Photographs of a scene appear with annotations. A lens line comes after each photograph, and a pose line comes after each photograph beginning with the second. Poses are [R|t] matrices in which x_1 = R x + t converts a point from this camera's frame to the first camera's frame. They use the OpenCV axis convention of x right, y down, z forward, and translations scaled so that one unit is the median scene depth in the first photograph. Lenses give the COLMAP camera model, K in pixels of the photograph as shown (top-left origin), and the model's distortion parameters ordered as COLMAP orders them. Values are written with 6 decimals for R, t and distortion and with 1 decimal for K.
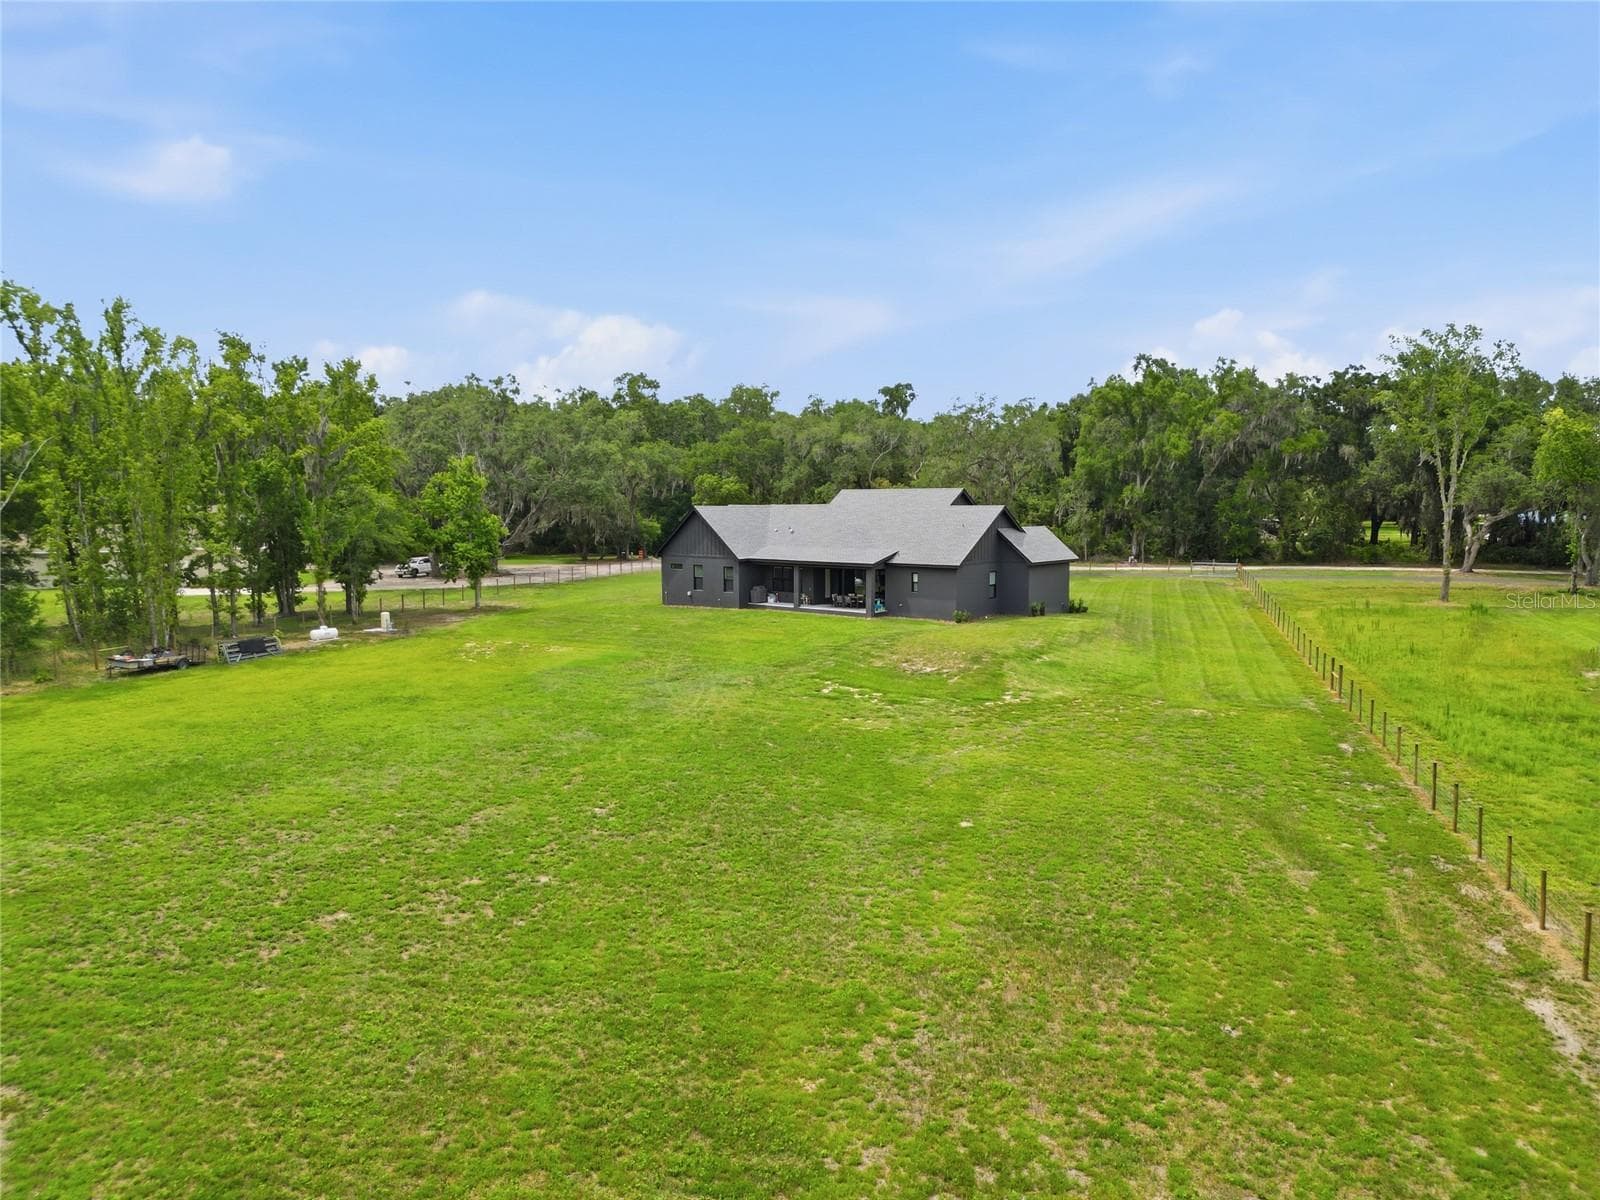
lens RADIAL K [[1113.2, 0, 800.0], [0, 1113.2, 600.0], [0, 0, 1]] dist [0.056576, -0.050024]
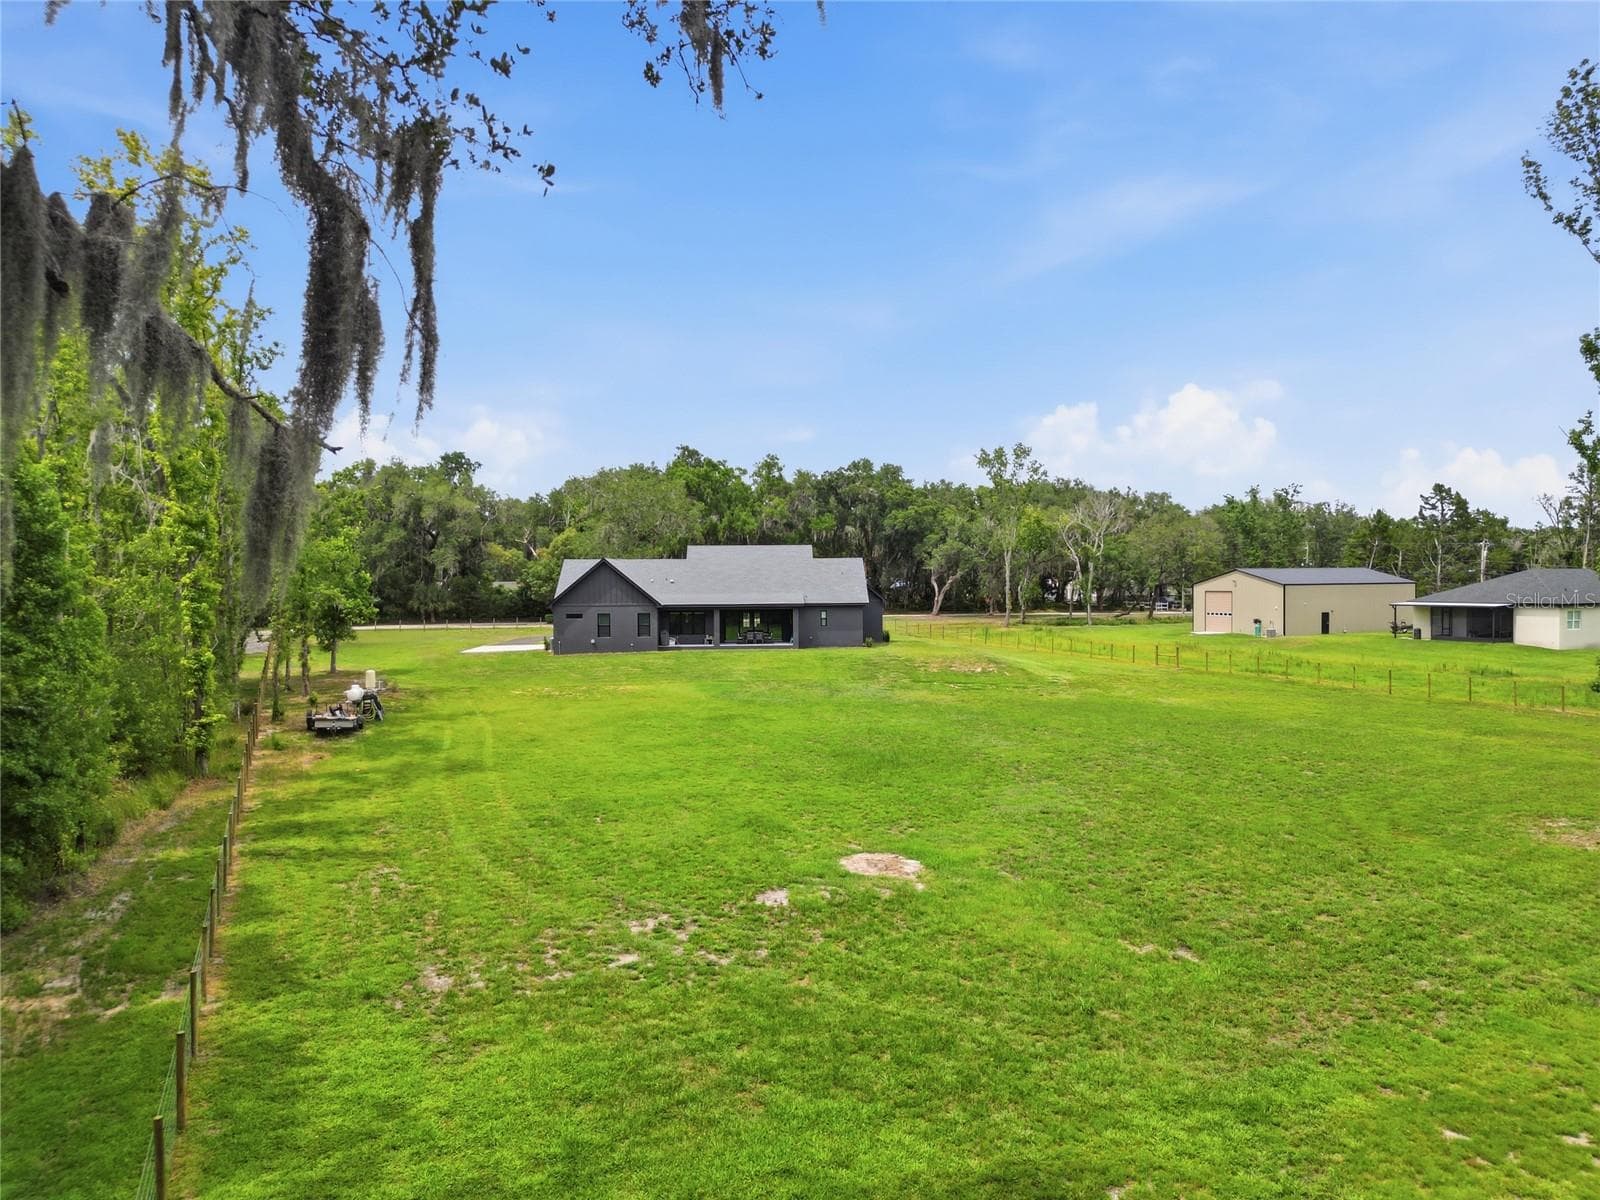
lens RADIAL K [[1113.2, 0, 800.0], [0, 1113.2, 600.0], [0, 0, 1]] dist [0.056576, -0.050024]
pose [[0.763986, -0.014138, 0.645078, -0.638631], [0.063338, 0.996575, -0.053171, 0.024650], [-0.642116, 0.081480, 0.762265, 0.078242]]
